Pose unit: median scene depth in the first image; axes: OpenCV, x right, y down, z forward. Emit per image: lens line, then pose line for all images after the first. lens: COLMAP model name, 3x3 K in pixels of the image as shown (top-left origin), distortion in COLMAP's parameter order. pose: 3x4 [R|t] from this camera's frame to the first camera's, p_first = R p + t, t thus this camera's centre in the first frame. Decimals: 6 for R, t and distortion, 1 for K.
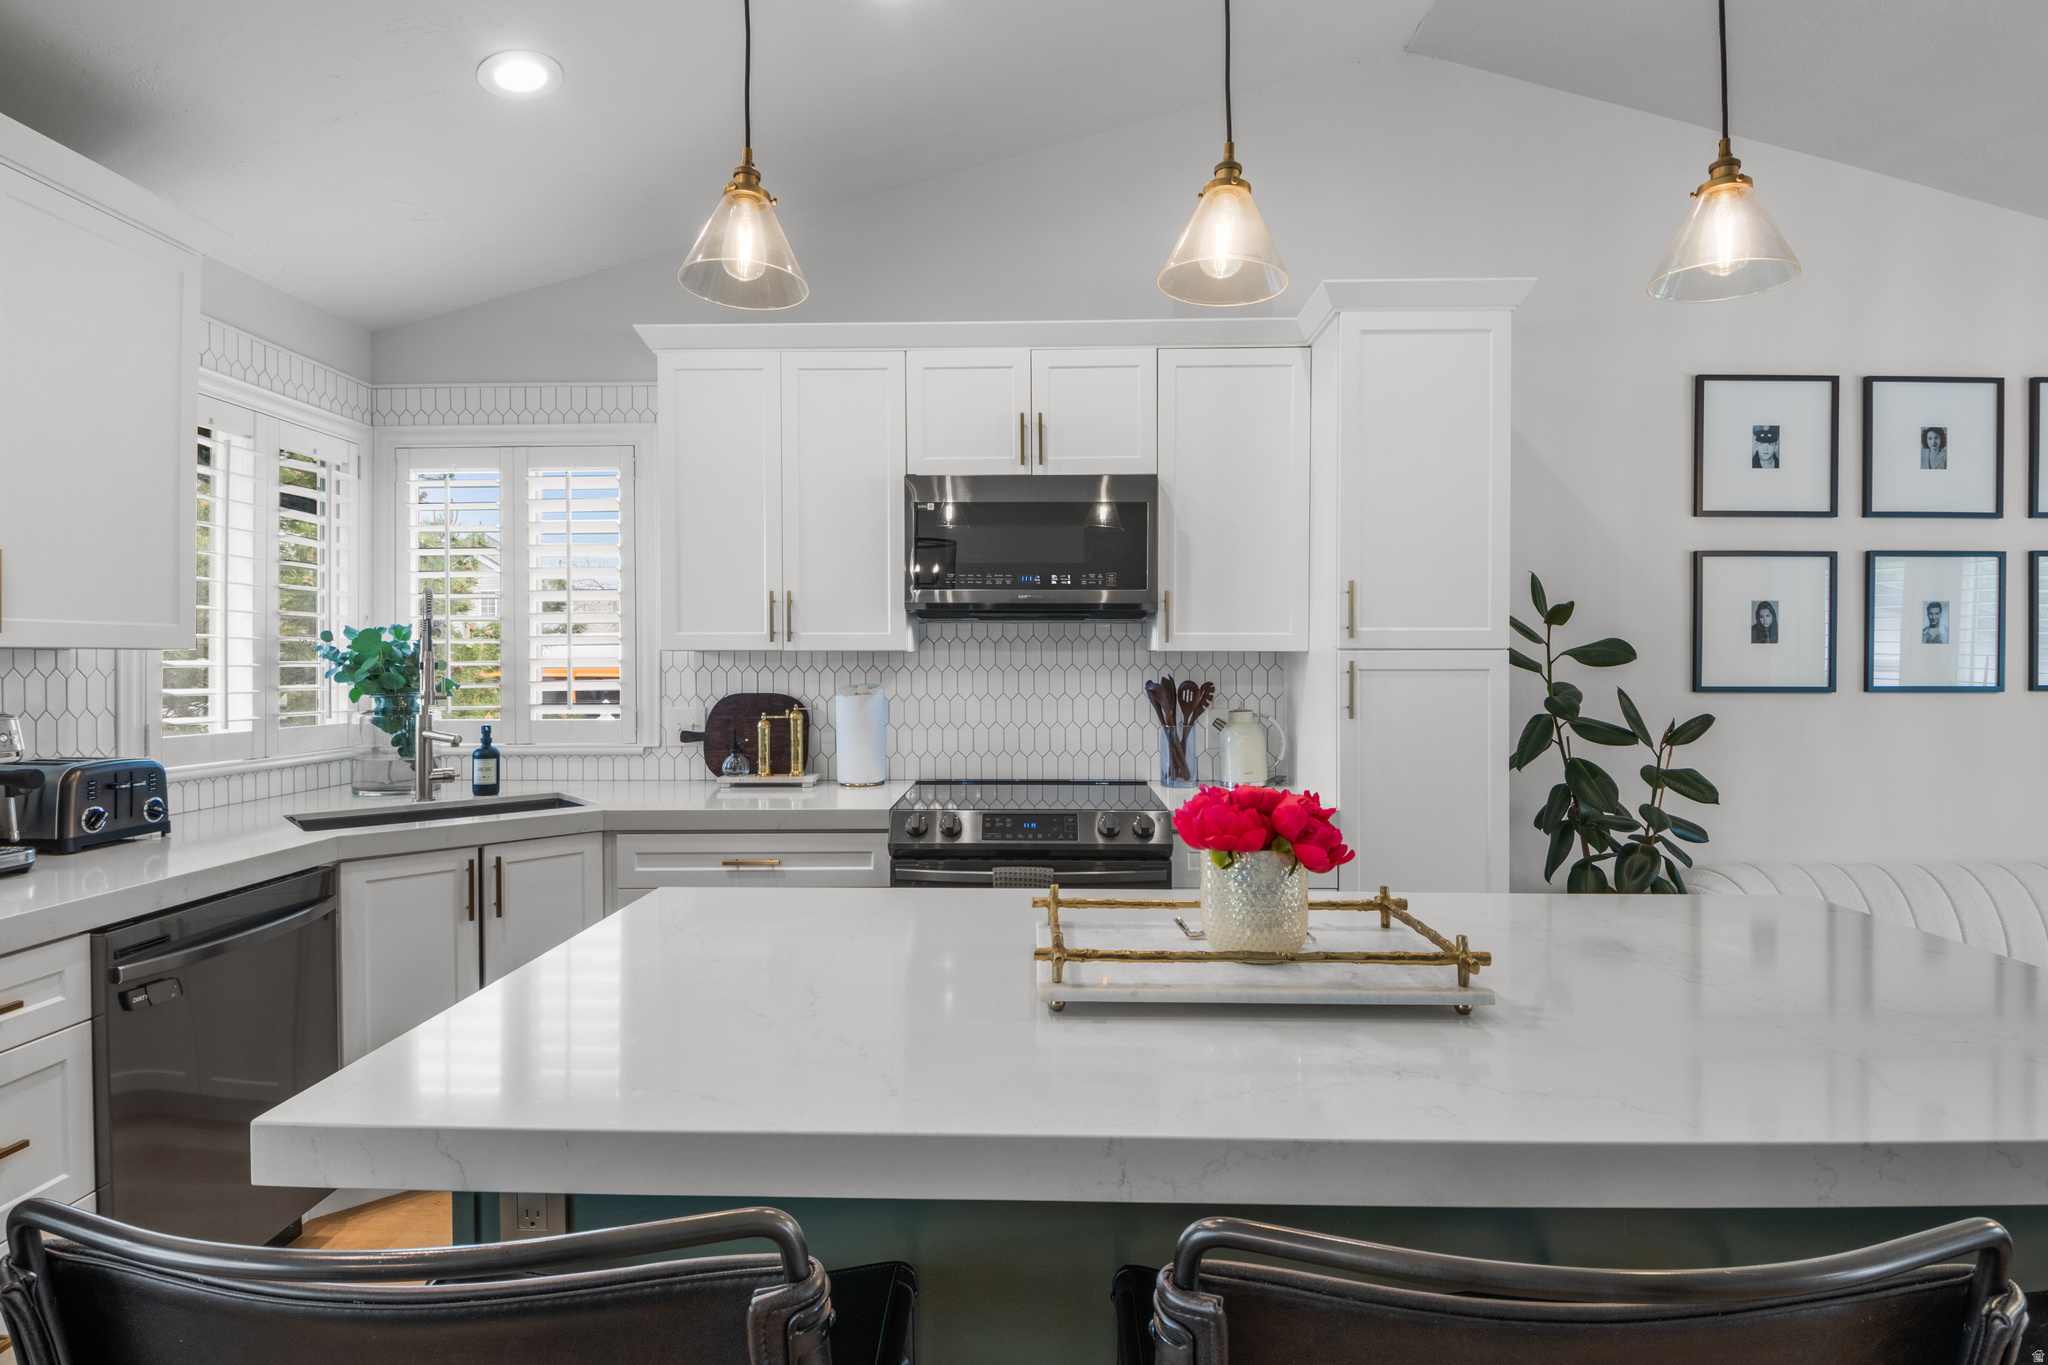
lens RADIAL K [[1030.7, 0, 1025.2], [0, 1030.7, 671.9], [0, 0, 1]] dist [-0.005438, -0.009160]
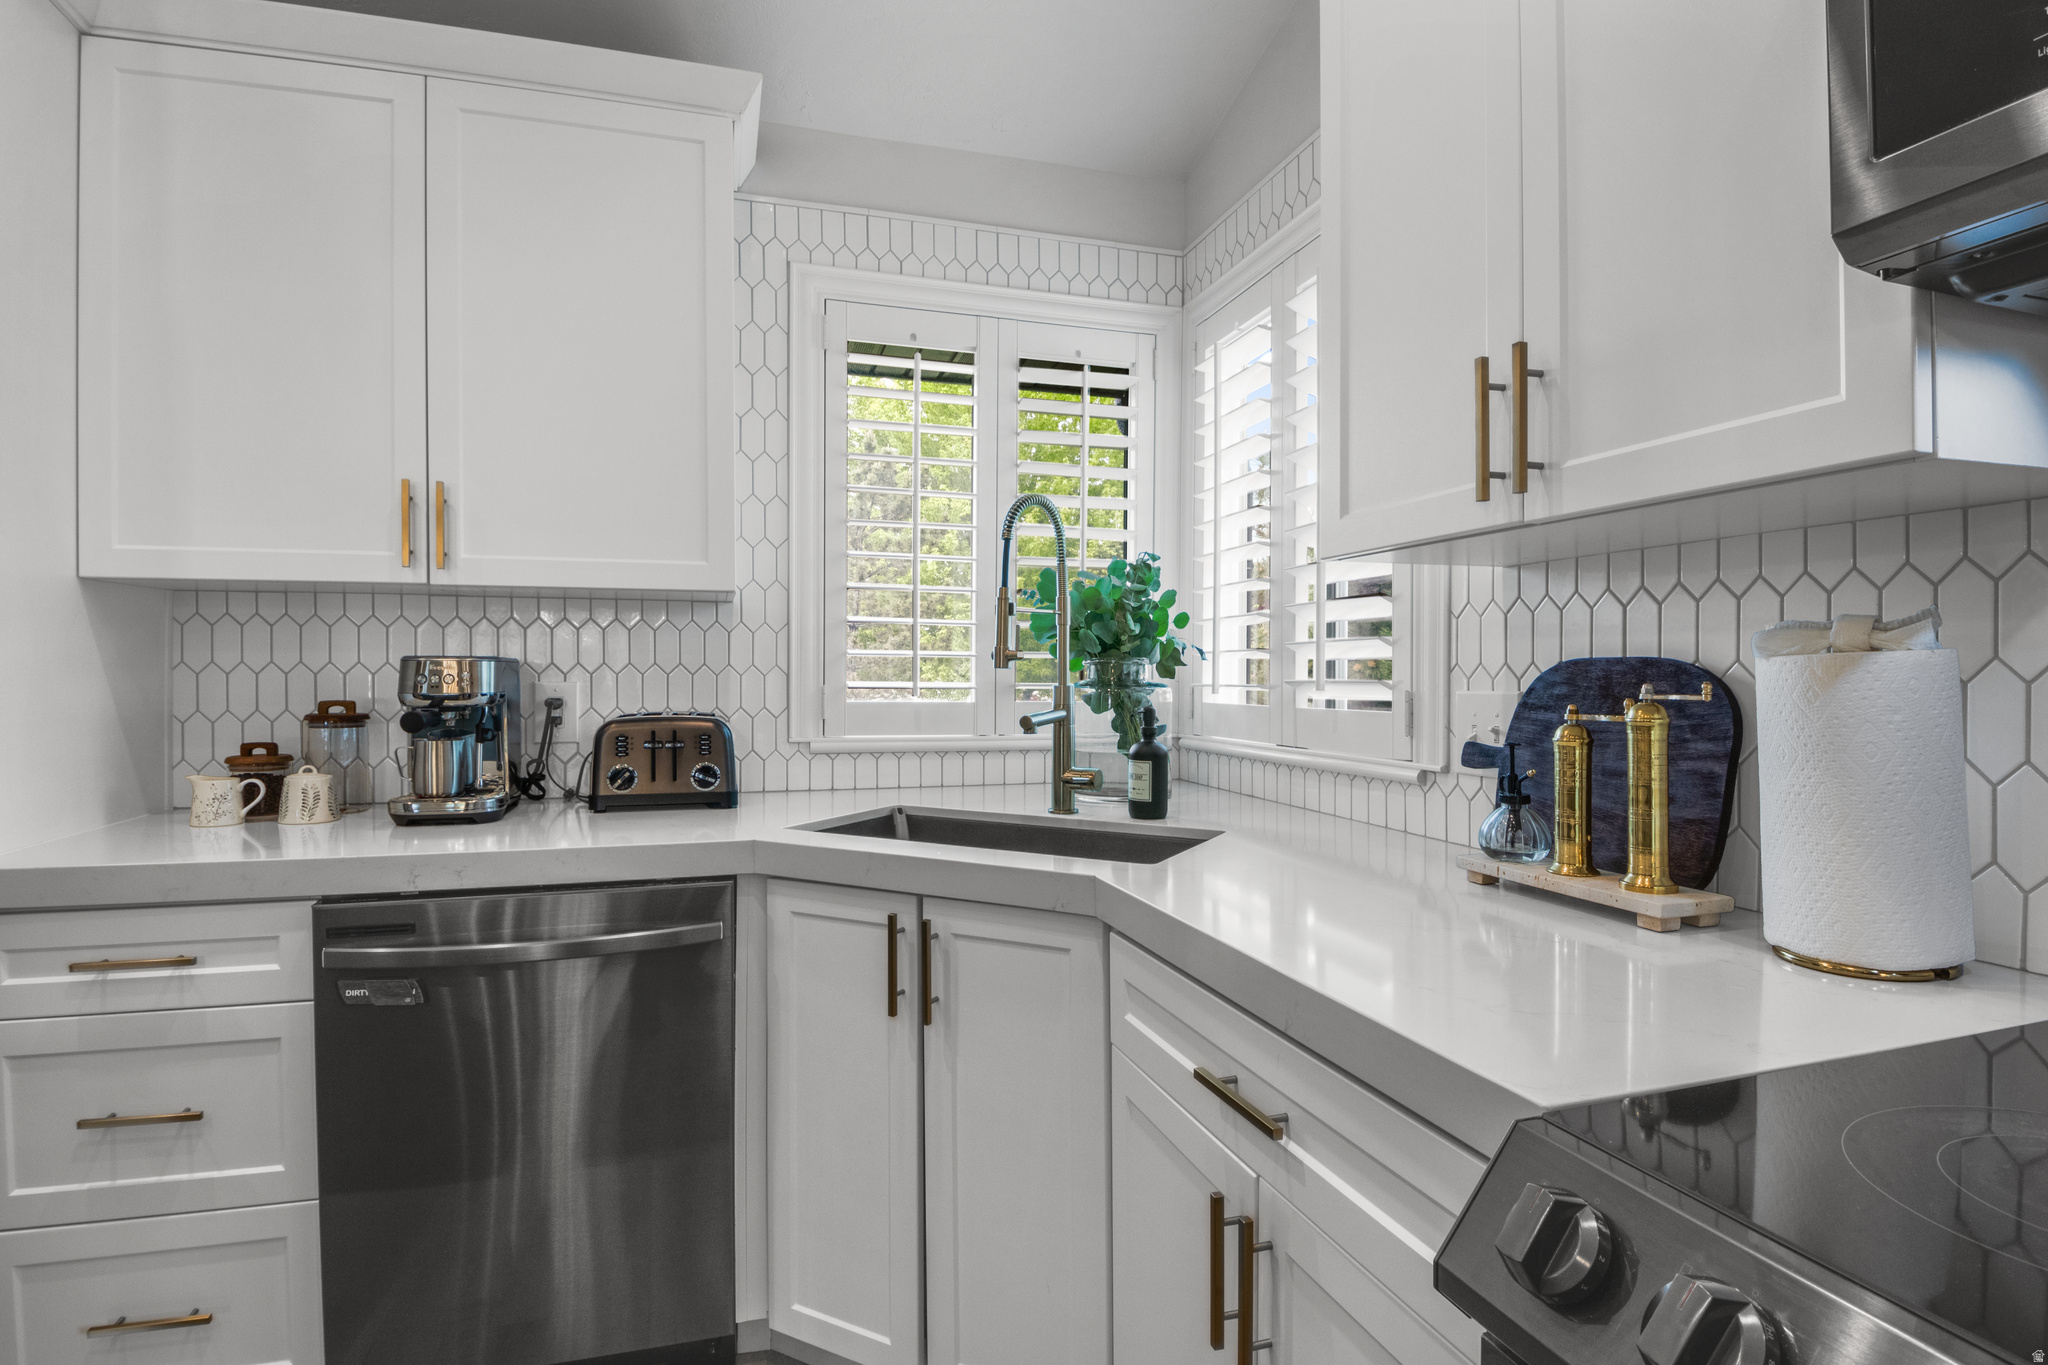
lens RADIAL K [[1030.7, 0, 1007.2], [0, 1030.7, 677.6], [0, 0, 1]] dist [-0.005438, -0.009160]
pose [[0.297557, 0.006777, -0.954680, 0.048484], [-0.011638, 0.999926, 0.003471, 0.032613], [0.954633, 0.010078, 0.297614, 0.733133]]
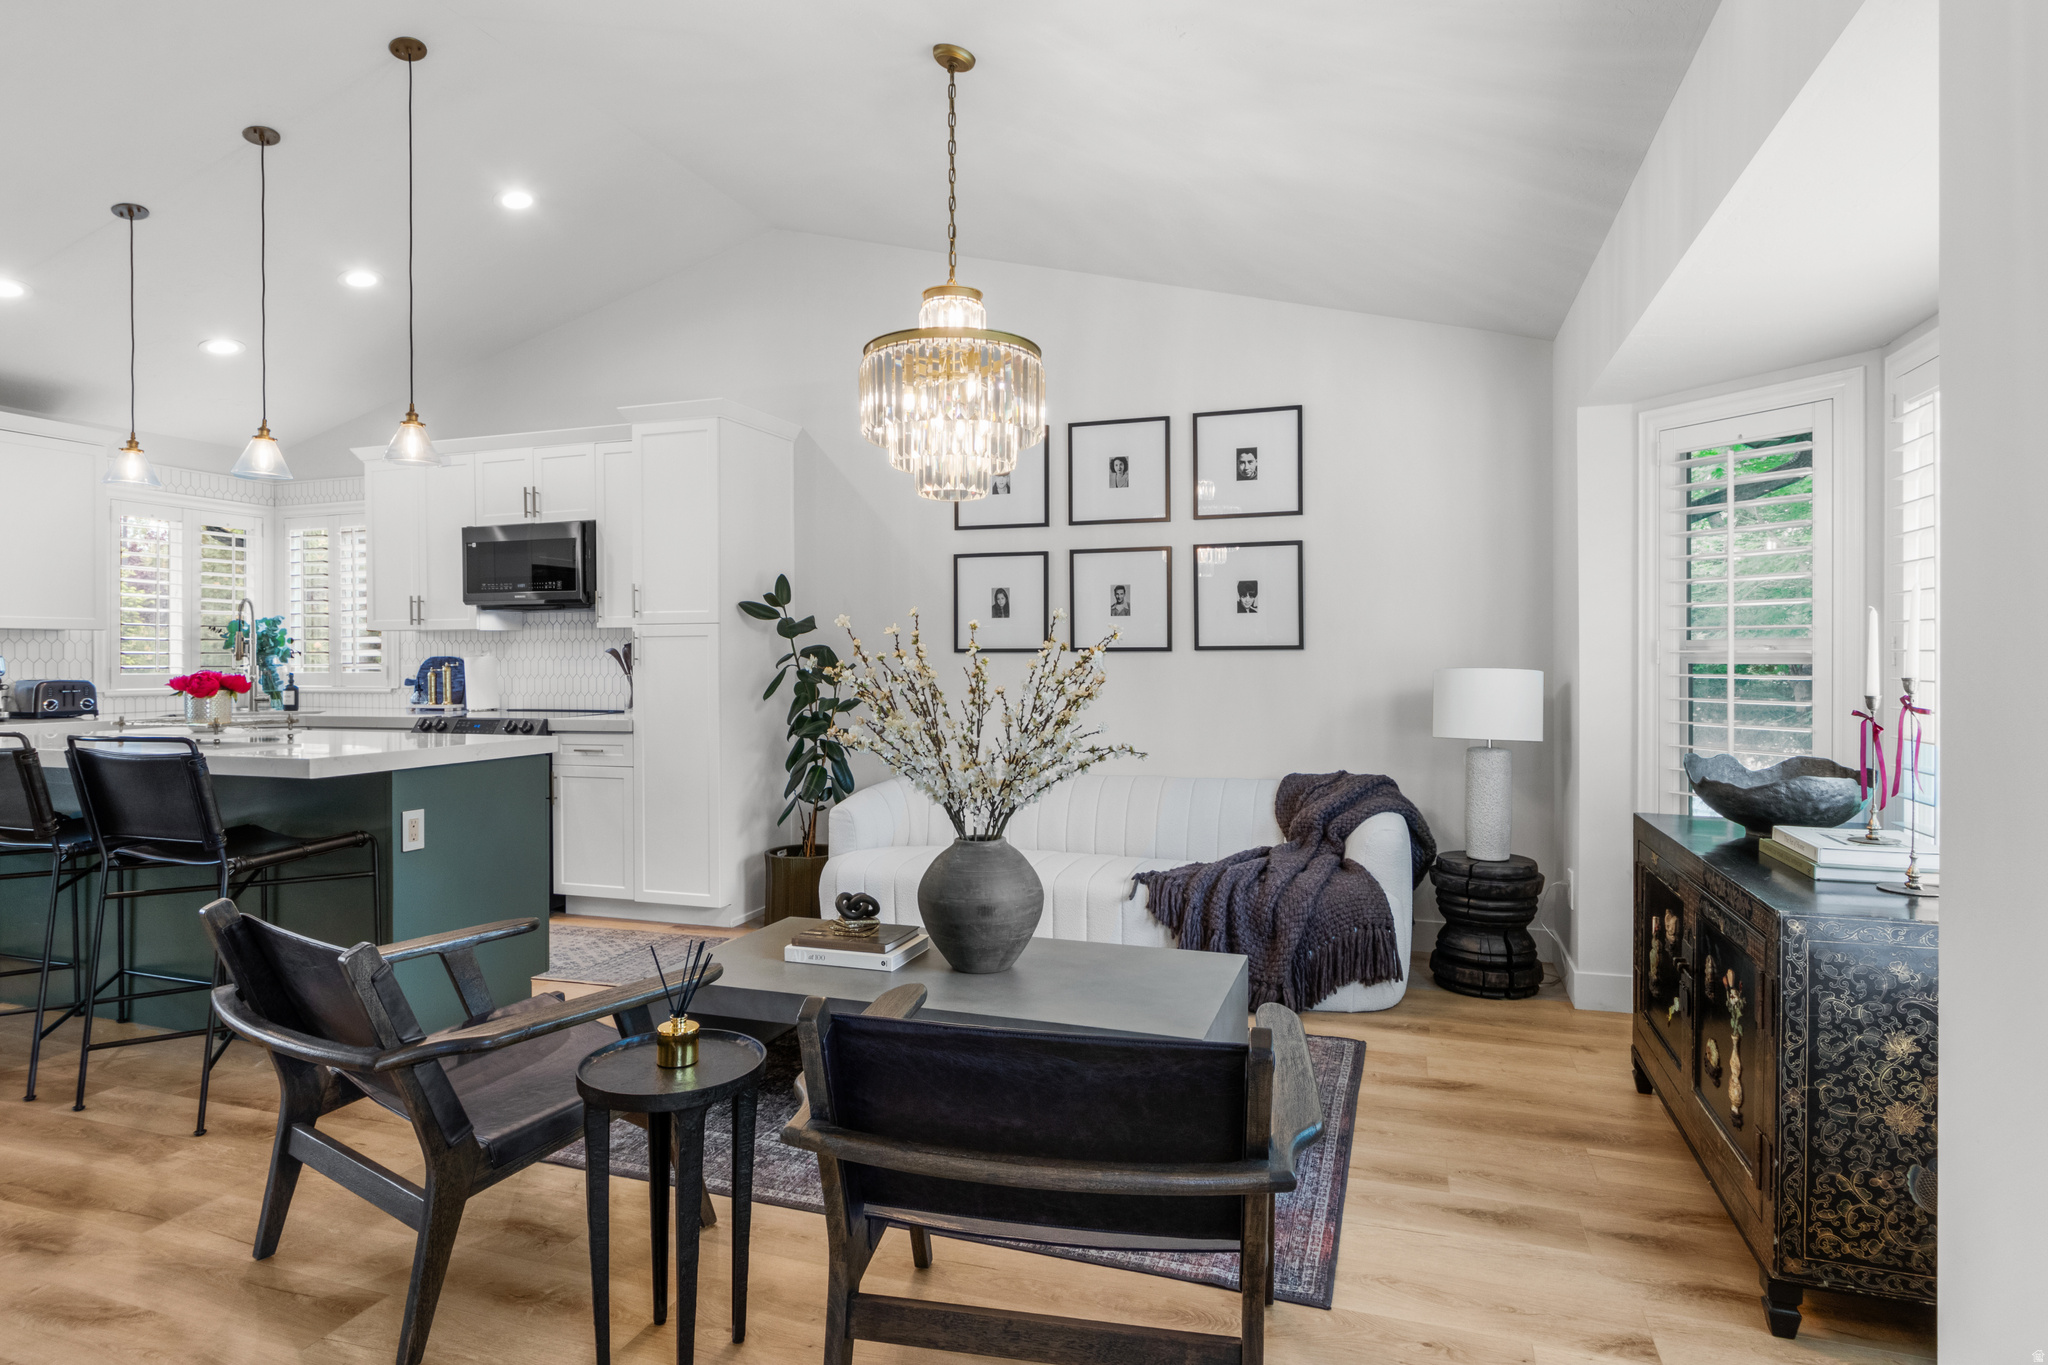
lens RADIAL K [[1087.7, 0, 1027.4], [0, 1087.7, 661.9], [0, 0, 1]] dist [-0.014012, 0.002318]
pose [[0.956188, -0.001966, -0.292747, 1.286163], [0.000202, 0.999982, -0.006057, 0.044631], [0.292754, 0.005733, 0.956171, -0.448949]]
